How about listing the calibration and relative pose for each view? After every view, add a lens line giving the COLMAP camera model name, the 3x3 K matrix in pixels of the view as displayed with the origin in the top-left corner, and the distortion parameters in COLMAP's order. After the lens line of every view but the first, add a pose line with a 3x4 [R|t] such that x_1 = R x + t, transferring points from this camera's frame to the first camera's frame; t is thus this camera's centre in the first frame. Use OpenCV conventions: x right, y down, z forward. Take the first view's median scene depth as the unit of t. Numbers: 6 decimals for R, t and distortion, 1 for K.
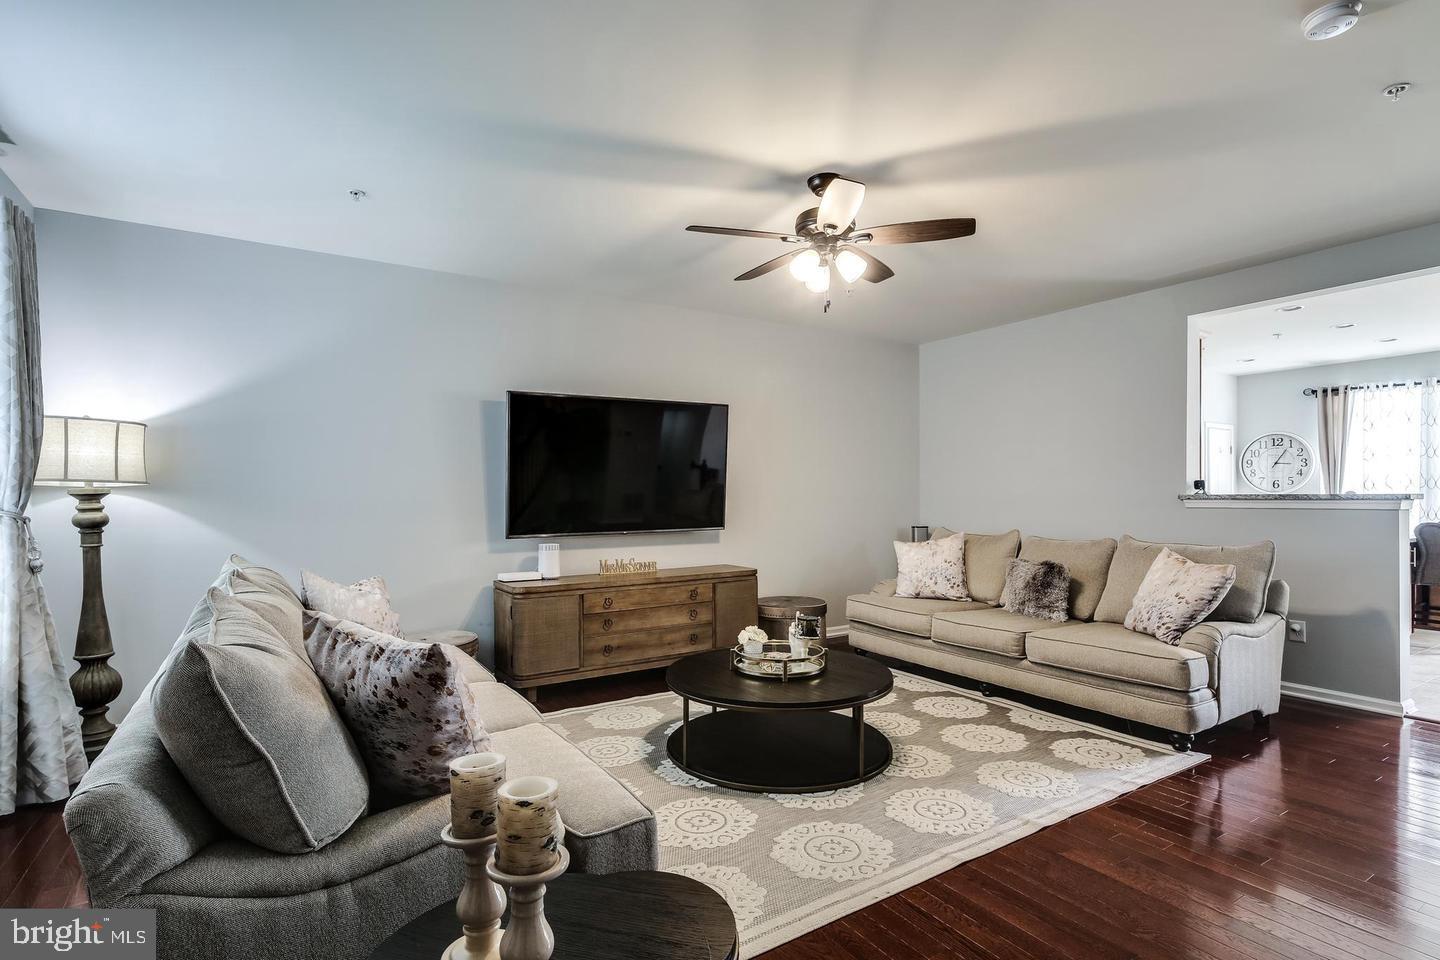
lens RADIAL K [[701.3, 0, 716.3], [0, 701.3, 487.7], [0, 0, 1]] dist [0.002974, -0.000813]
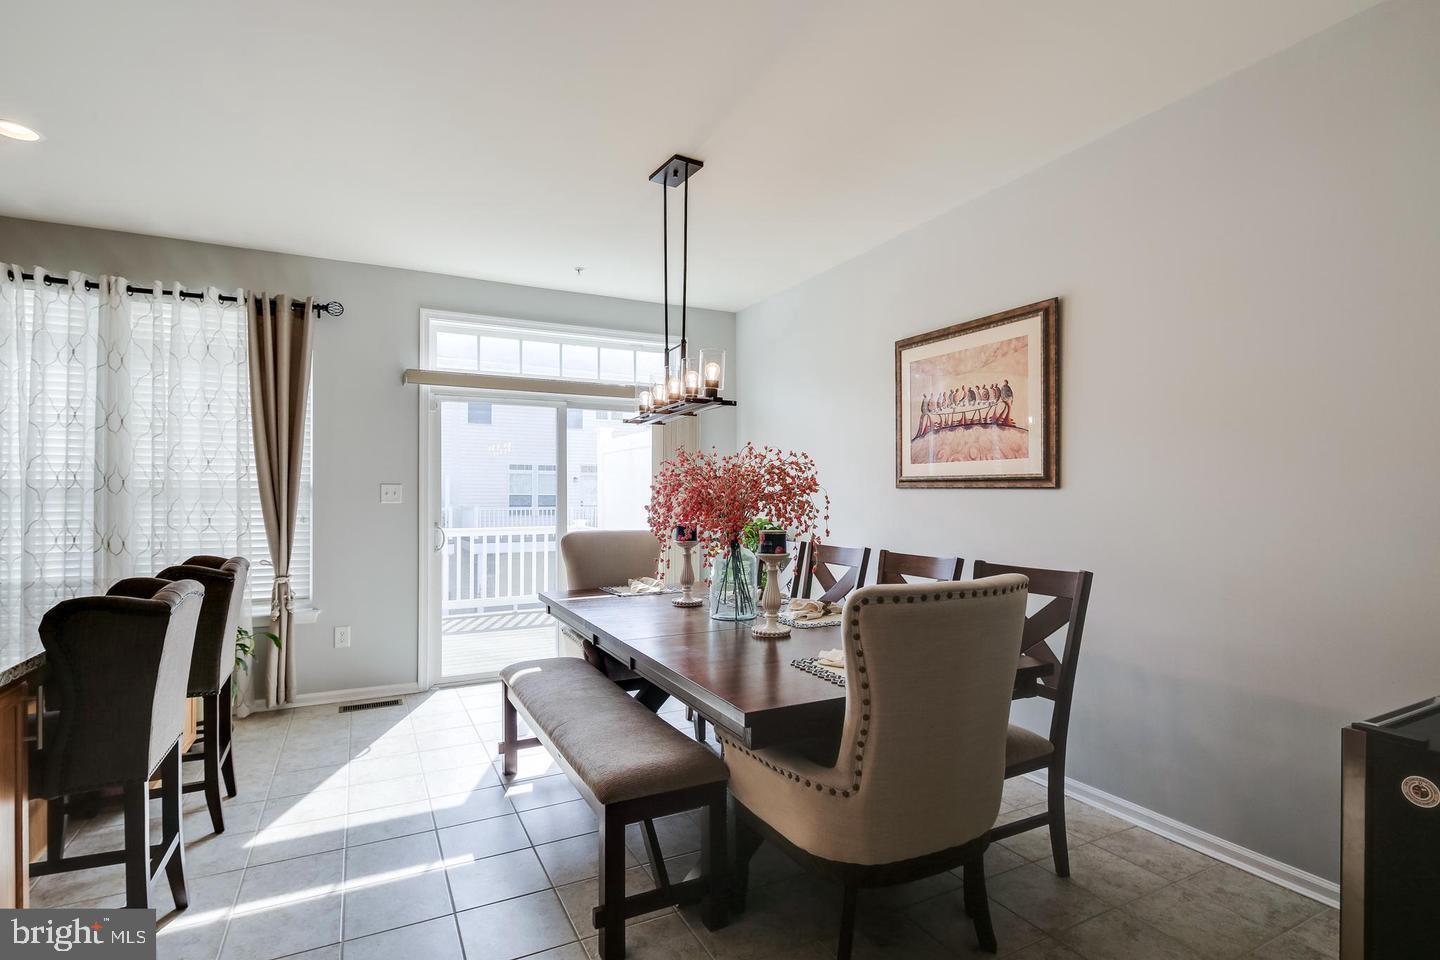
lens RADIAL K [[701.3, 0, 717.3], [0, 701.3, 488.8], [0, 0, 1]] dist [0.002974, -0.000813]
pose [[0.081686, 0.009774, 0.996610, 0.529295], [-0.002710, 0.999950, -0.009584, 0.001996], [-0.996654, -0.001917, 0.081709, 0.507244]]
